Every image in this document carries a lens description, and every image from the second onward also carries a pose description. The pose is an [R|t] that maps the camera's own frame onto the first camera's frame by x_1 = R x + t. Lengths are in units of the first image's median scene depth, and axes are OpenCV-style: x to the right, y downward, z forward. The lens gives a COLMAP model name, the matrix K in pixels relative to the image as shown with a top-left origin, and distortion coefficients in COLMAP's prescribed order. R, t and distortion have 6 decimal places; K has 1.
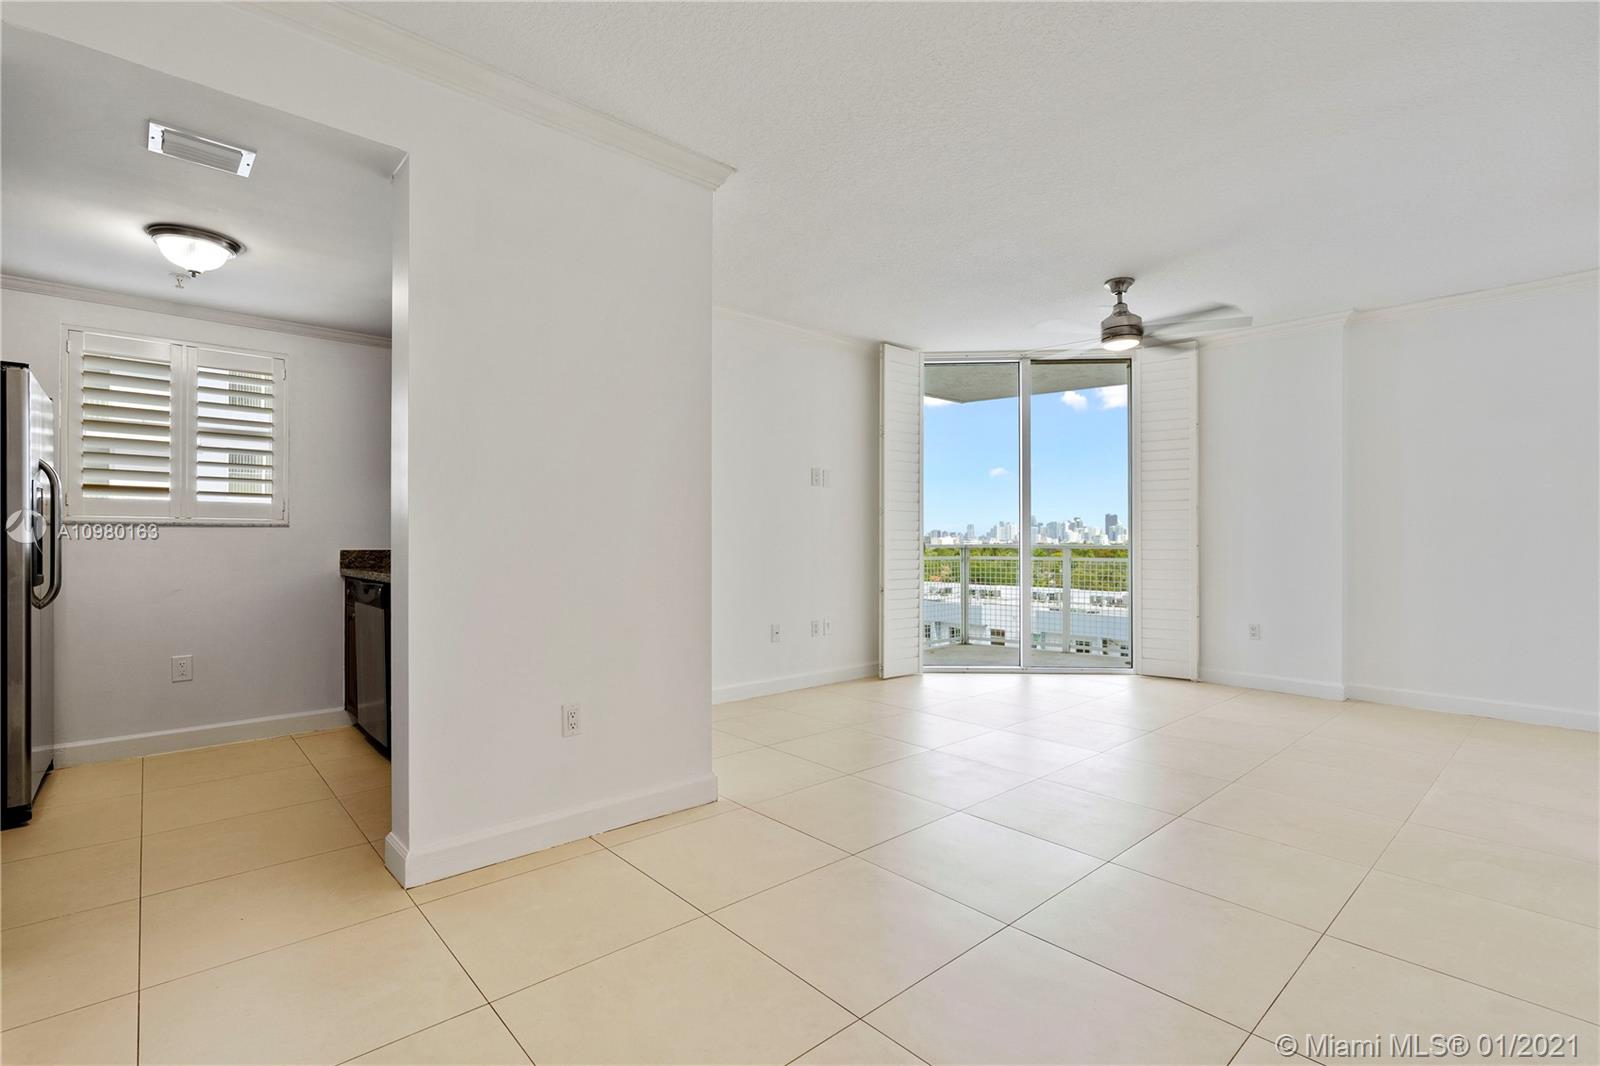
lens RADIAL K [[733.0, 0, 800.0], [0, 733.0, 533.0], [0, 0, 1]] dist [-0.002316, -0.000528]
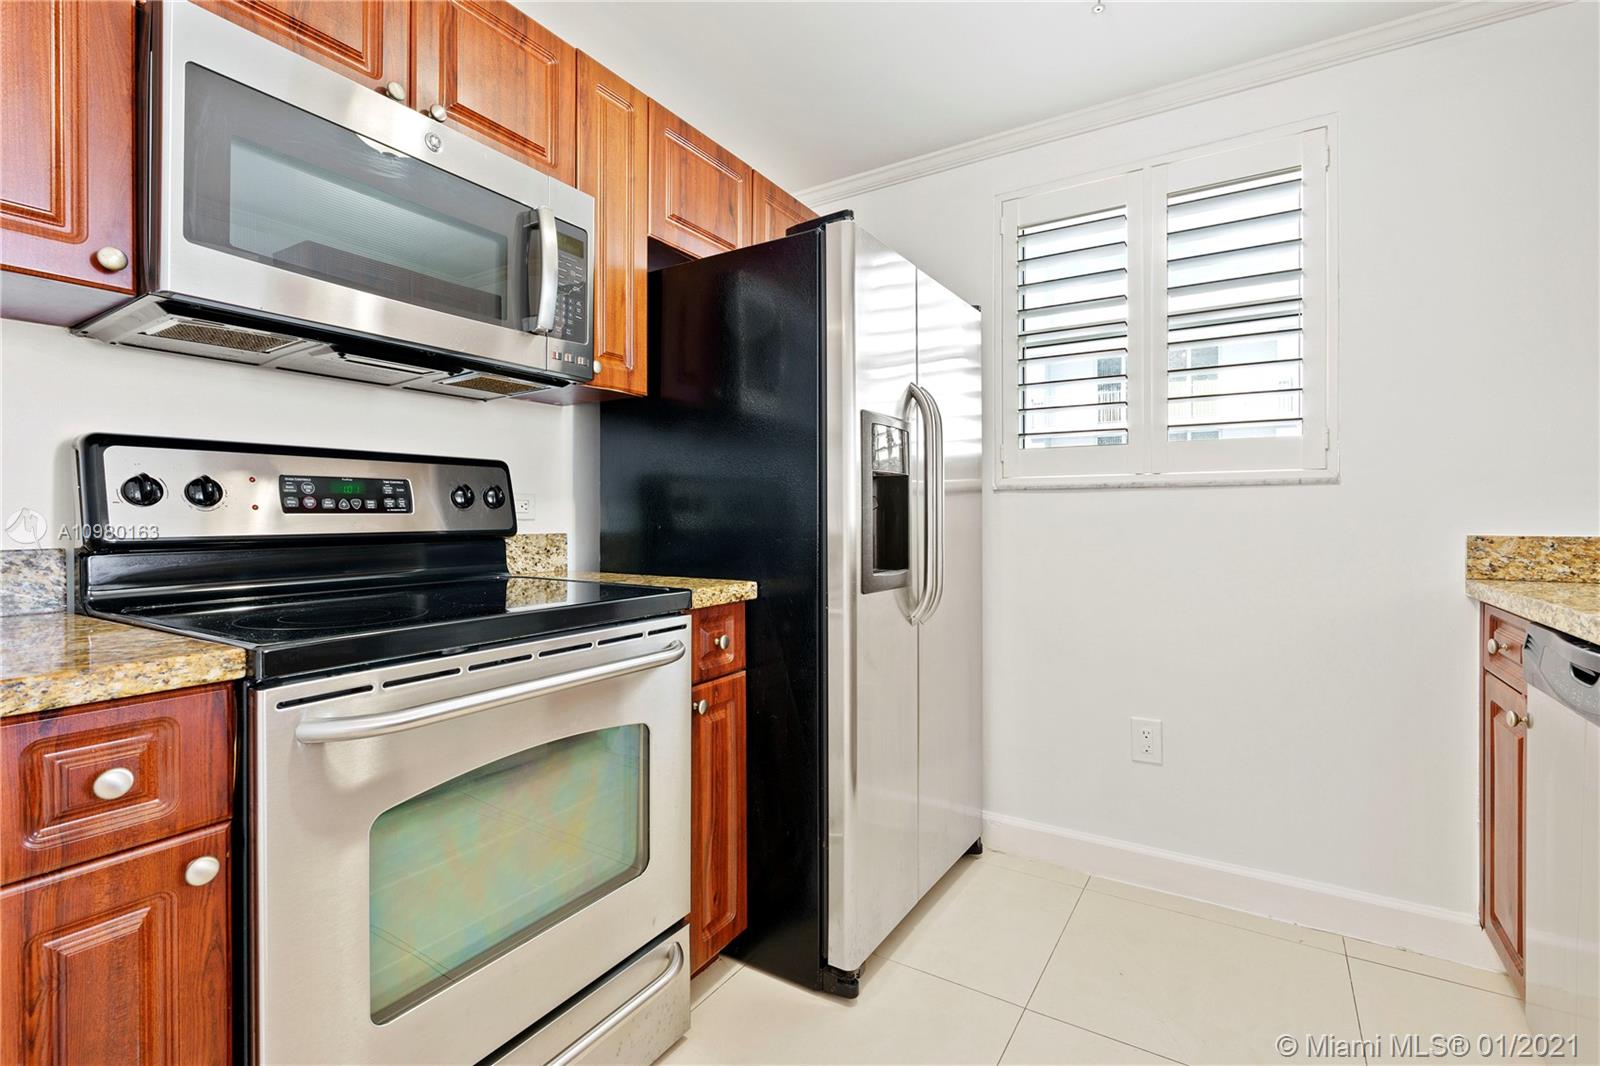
lens RADIAL K [[729.9, 0, 796.1], [0, 729.9, 517.6], [0, 0, 1]] dist [-0.000994, -0.000346]
pose [[0.271761, 0.003801, -0.962357, -0.349730], [0.013702, 0.999876, 0.007819, 0.004845], [0.962267, -0.015311, 0.271675, 0.547180]]
